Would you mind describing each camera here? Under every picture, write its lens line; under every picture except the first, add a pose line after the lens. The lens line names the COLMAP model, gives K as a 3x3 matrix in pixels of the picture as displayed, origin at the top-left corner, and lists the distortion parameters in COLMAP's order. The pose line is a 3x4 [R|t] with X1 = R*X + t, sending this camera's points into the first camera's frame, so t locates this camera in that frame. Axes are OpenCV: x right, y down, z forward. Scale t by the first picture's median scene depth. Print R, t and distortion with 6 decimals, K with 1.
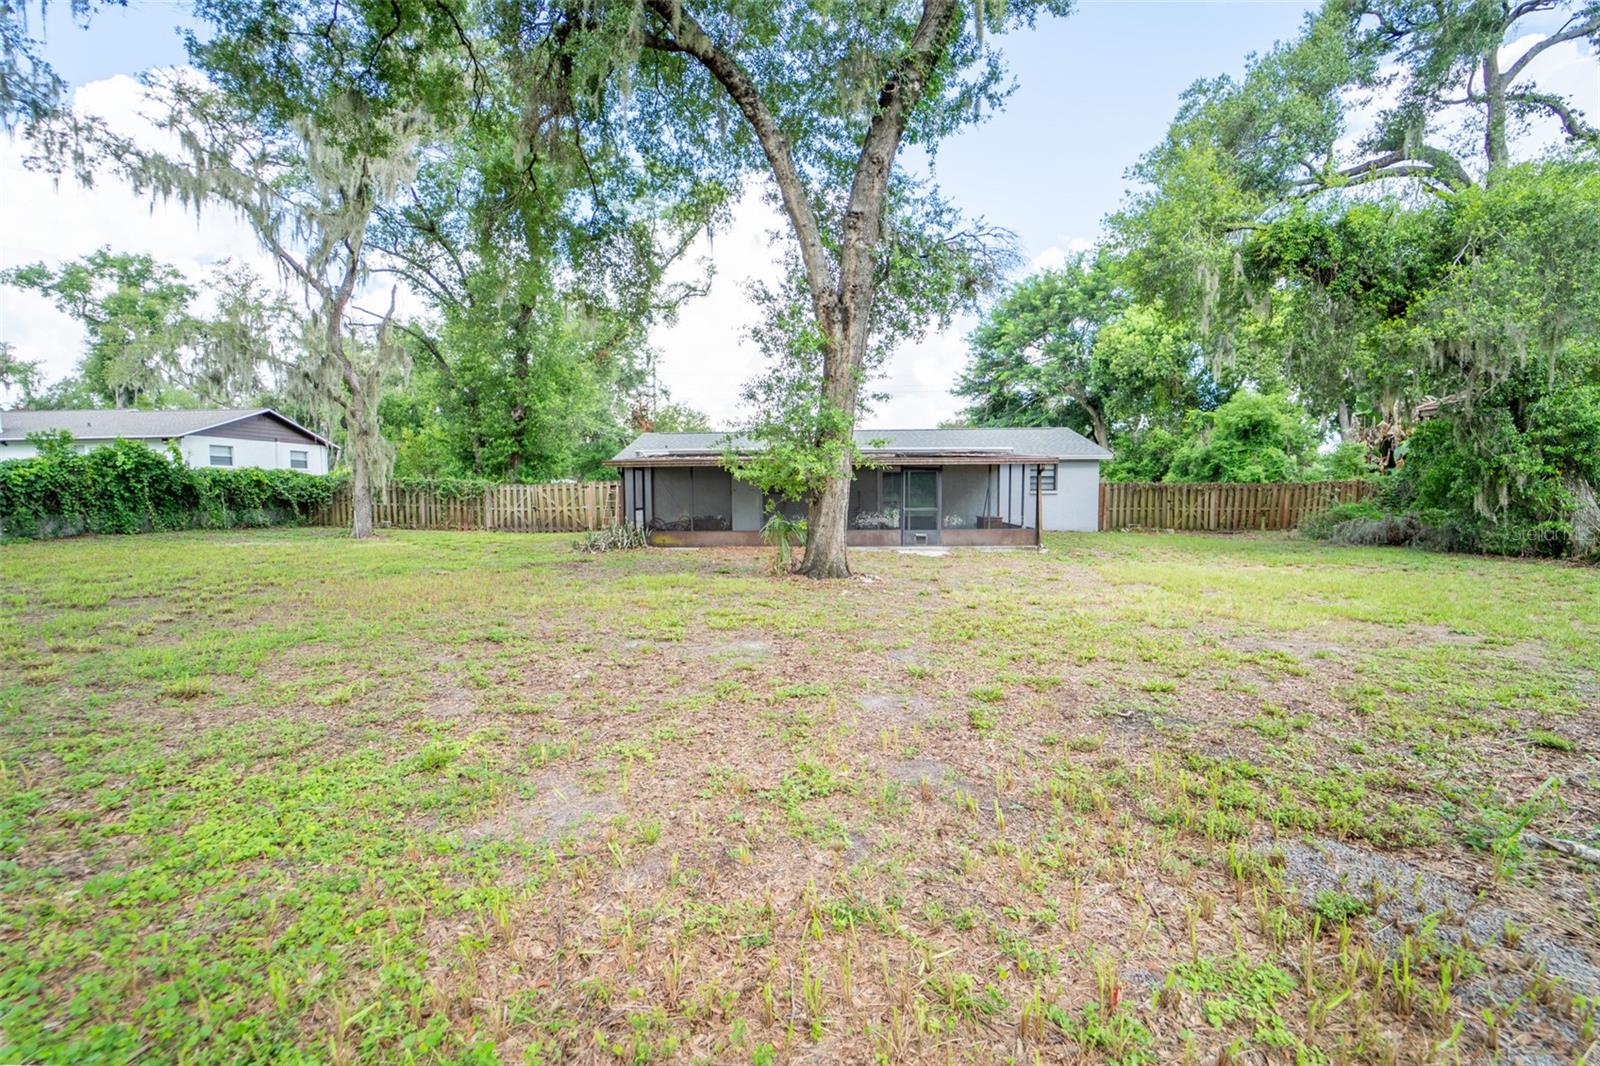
lens RADIAL K [[655.9, 0, 789.3], [0, 655.9, 528.4], [0, 0, 1]] dist [-0.021762, 0.000063]
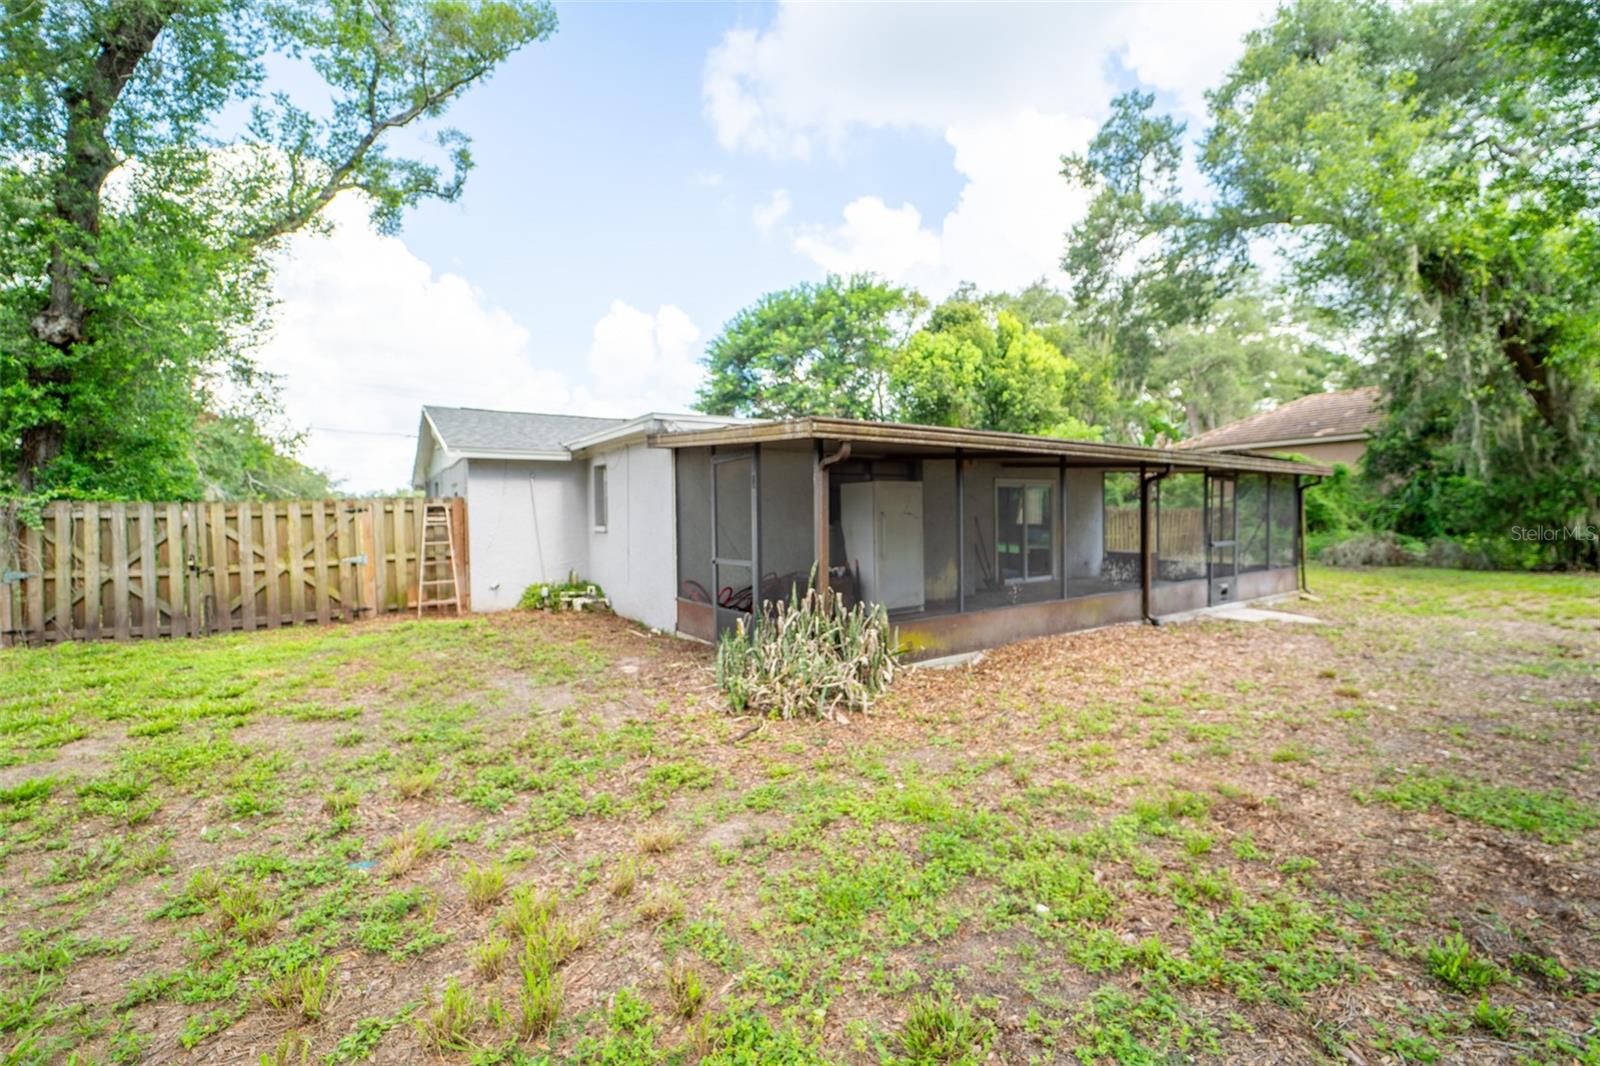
lens RADIAL K [[655.9, 0, 789.3], [0, 655.9, 528.4], [0, 0, 1]] dist [-0.021762, 0.000063]
pose [[0.815217, -0.011683, 0.579038, -0.332513], [0.040943, 0.998458, -0.037498, -0.026183], [-0.577707, 0.054277, 0.814438, 0.523795]]
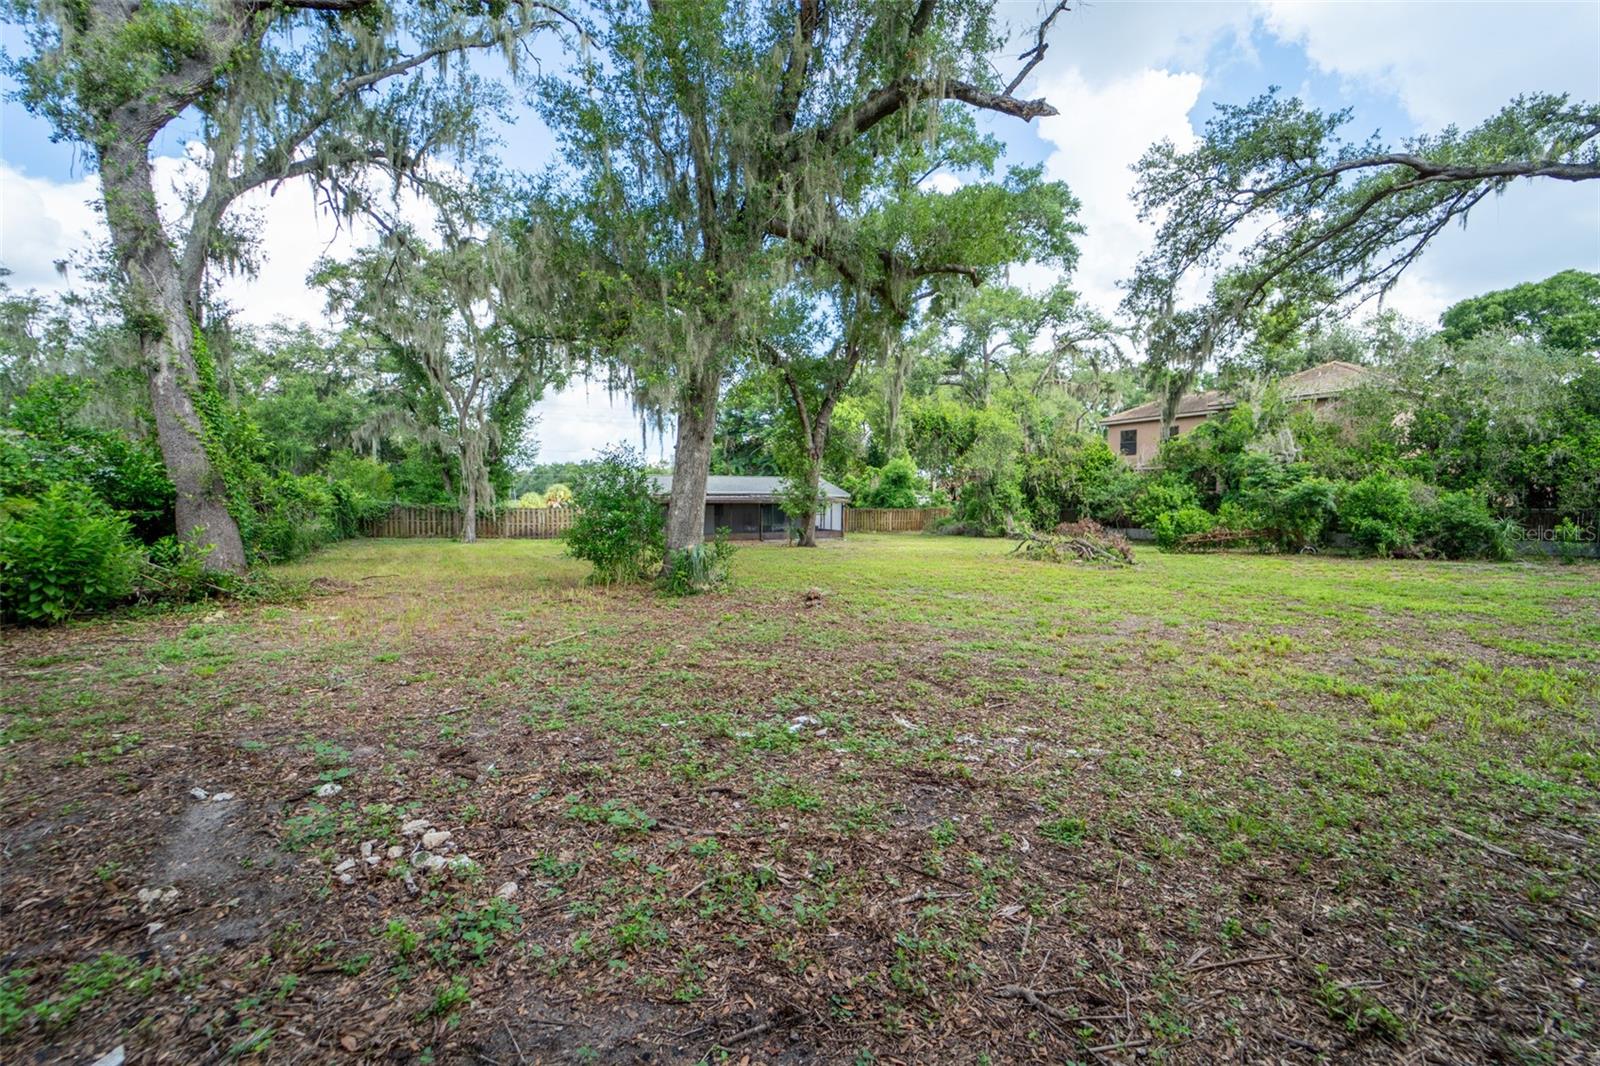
lens RADIAL K [[625.5, 0, 794.5], [0, 625.5, 514.4], [0, 0, 1]] dist [-0.033241, -0.000029]
pose [[0.872414, -0.000455, 0.488767, -0.630930], [0.020080, 0.999189, -0.034912, 0.012196], [-0.488355, 0.040272, 0.871715, -0.632062]]
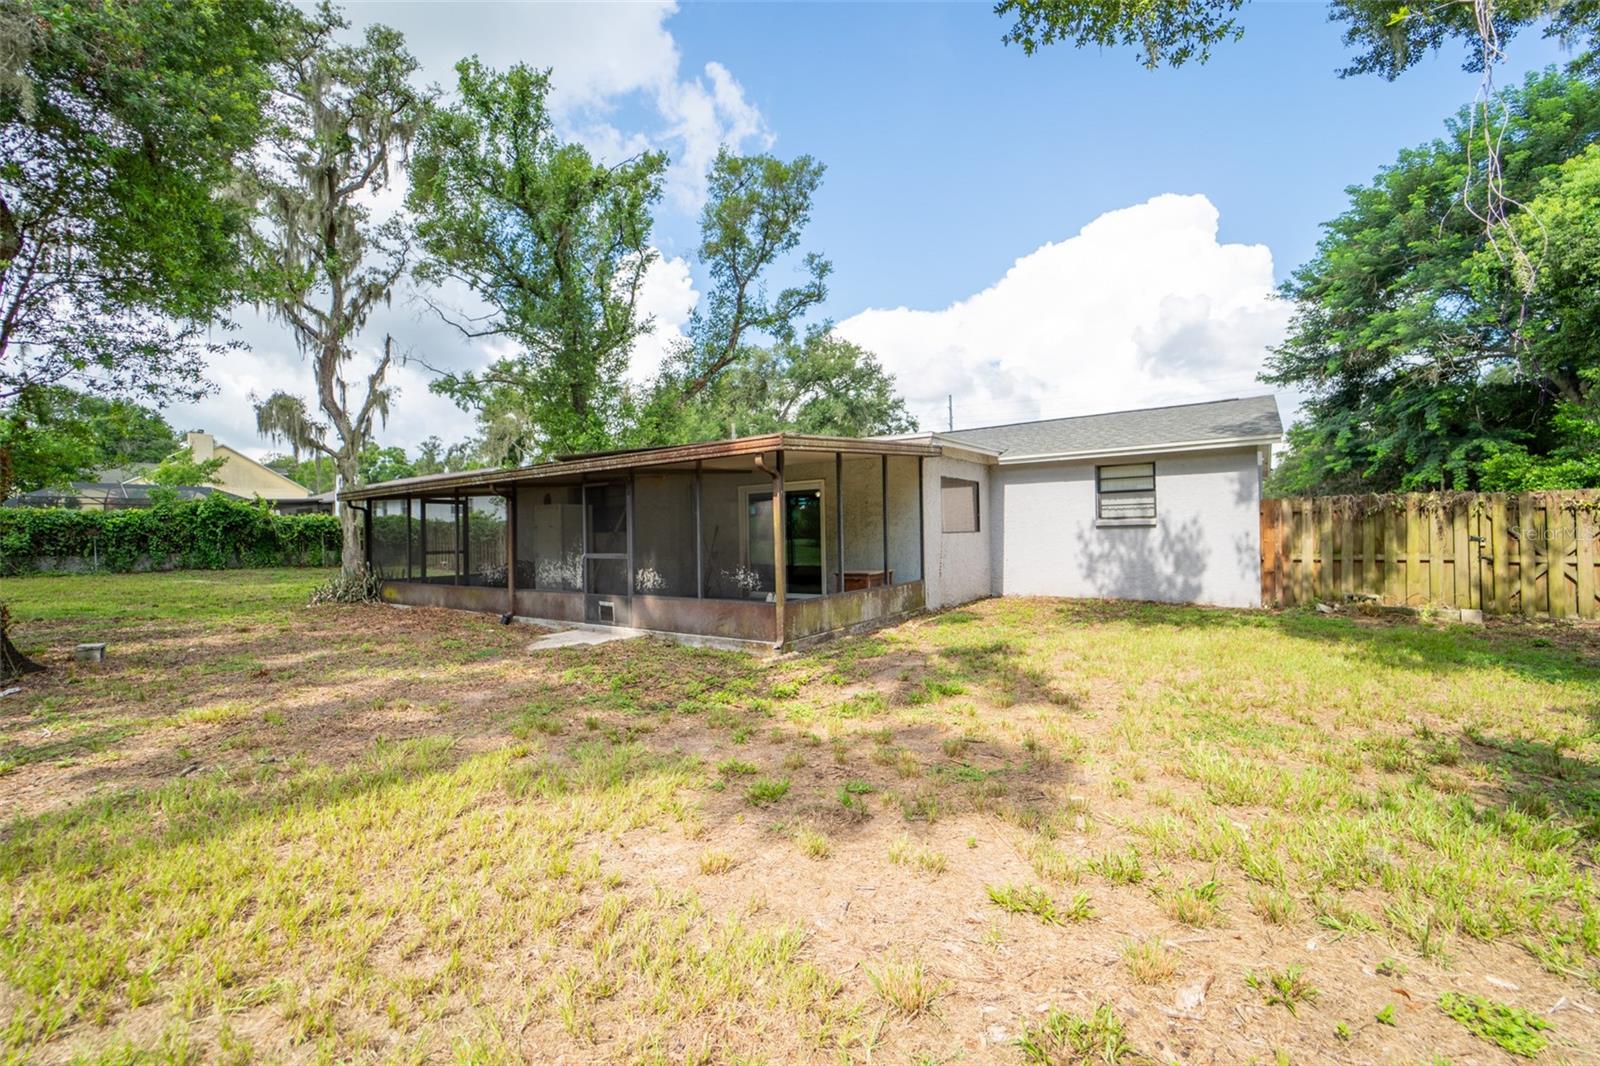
lens RADIAL K [[655.9, 0, 789.3], [0, 655.9, 528.4], [0, 0, 1]] dist [-0.021762, 0.000063]
pose [[0.836134, -0.013306, -0.548365, 0.444665], [-0.023051, 0.997970, -0.059364, -0.017278], [0.548041, 0.062276, 0.834130, 0.440873]]
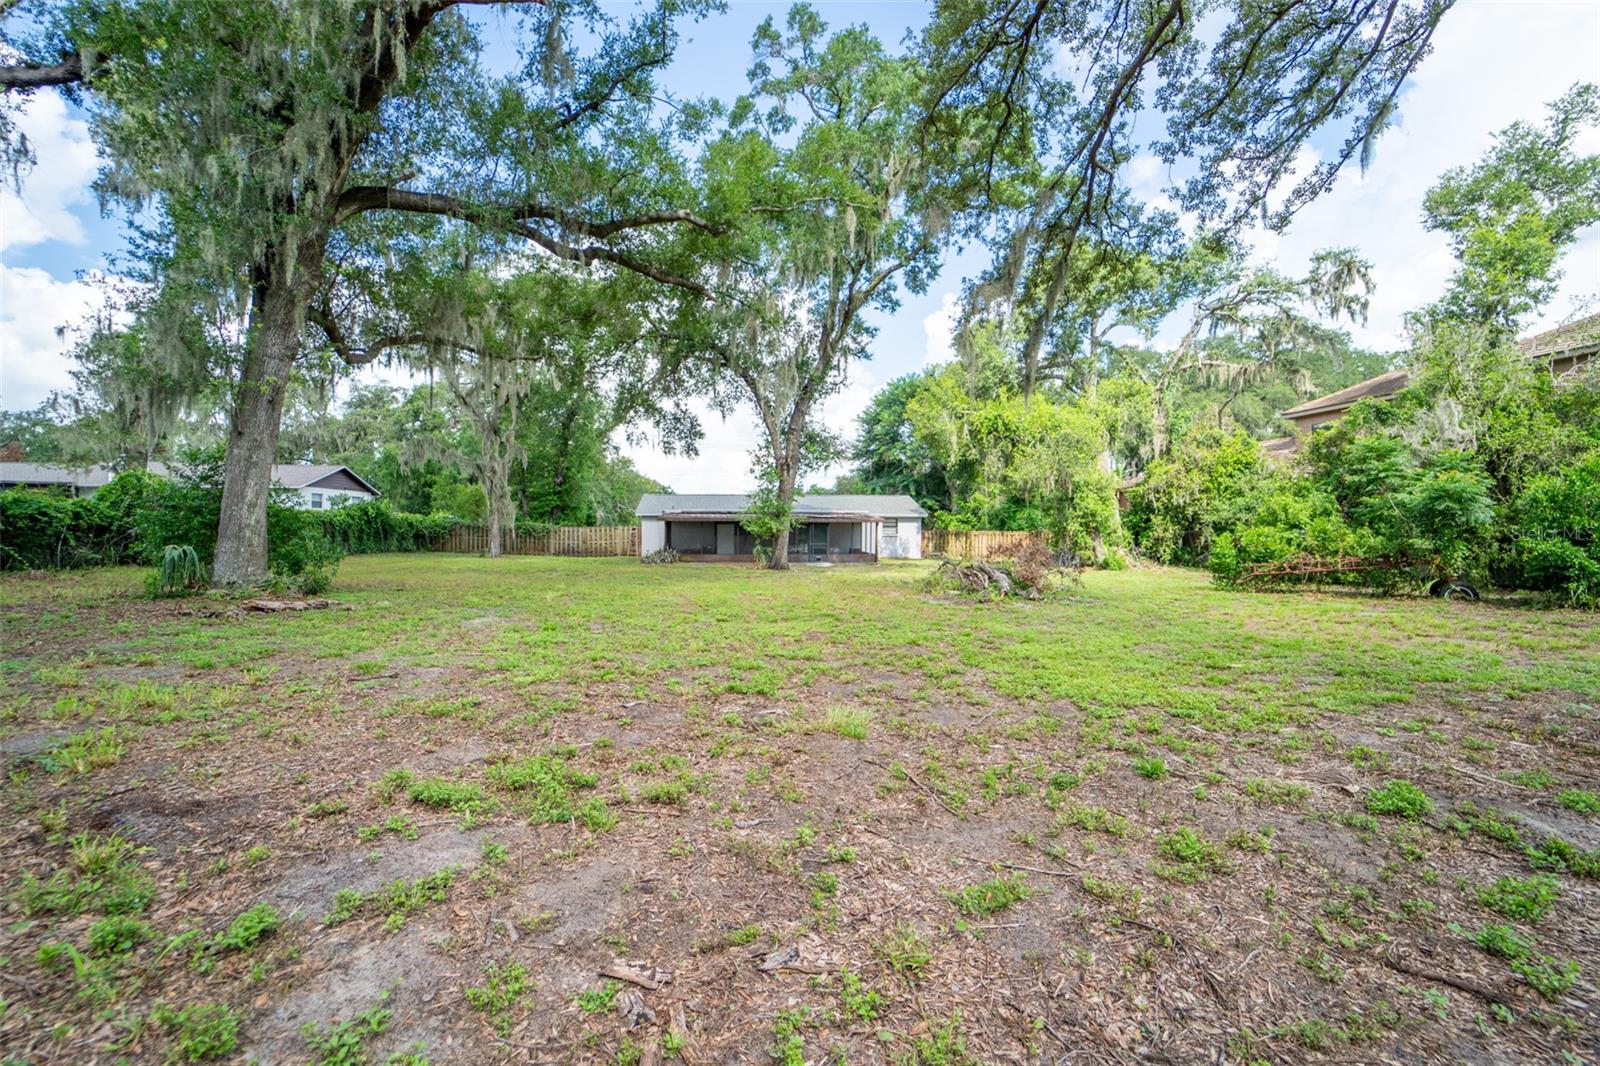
lens RADIAL K [[655.9, 0, 789.3], [0, 655.9, 528.4], [0, 0, 1]] dist [-0.021762, 0.000063]
pose [[0.989605, 0.012900, 0.143230, -0.128194], [-0.004433, 0.998232, -0.059277, 0.030944], [-0.143741, 0.058026, 0.987913, -0.711717]]
